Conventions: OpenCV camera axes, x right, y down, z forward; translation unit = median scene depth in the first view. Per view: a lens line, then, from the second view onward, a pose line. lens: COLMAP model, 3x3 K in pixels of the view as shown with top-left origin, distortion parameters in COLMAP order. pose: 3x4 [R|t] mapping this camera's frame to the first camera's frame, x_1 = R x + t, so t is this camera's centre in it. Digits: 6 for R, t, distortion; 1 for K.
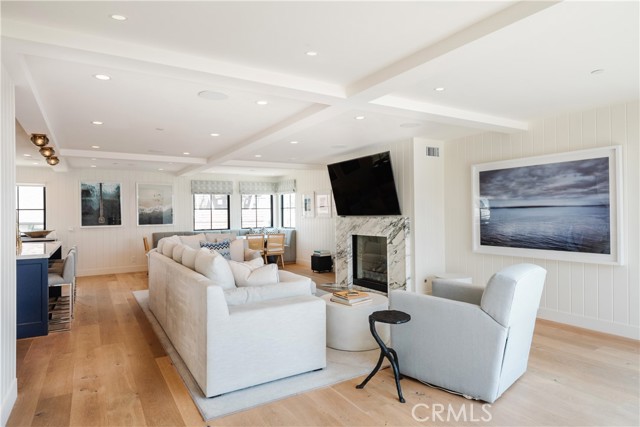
lens RADIAL K [[370.5, 0, 321.4], [0, 370.5, 214.1], [0, 0, 1]] dist [0.003896, 0.000392]
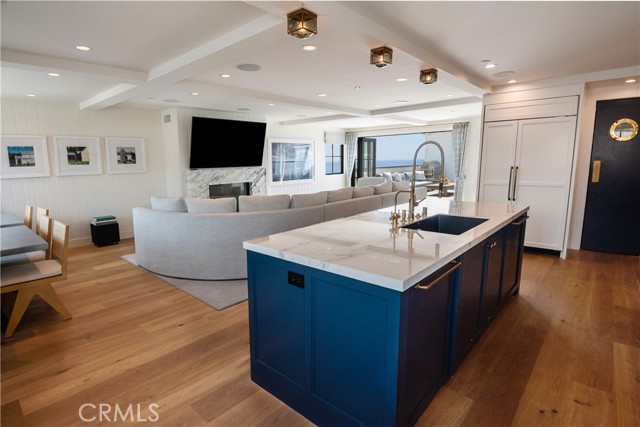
lens RADIAL K [[332.7, 0, 319.9], [0, 332.7, 211.4], [0, 0, 1]] dist [-0.000261, -0.000058]
pose [[-0.273396, -0.147234, 0.950567, -1.097765], [0.009803, 0.987738, 0.155811, -0.021651], [-0.961852, 0.051916, -0.268600, 1.082021]]
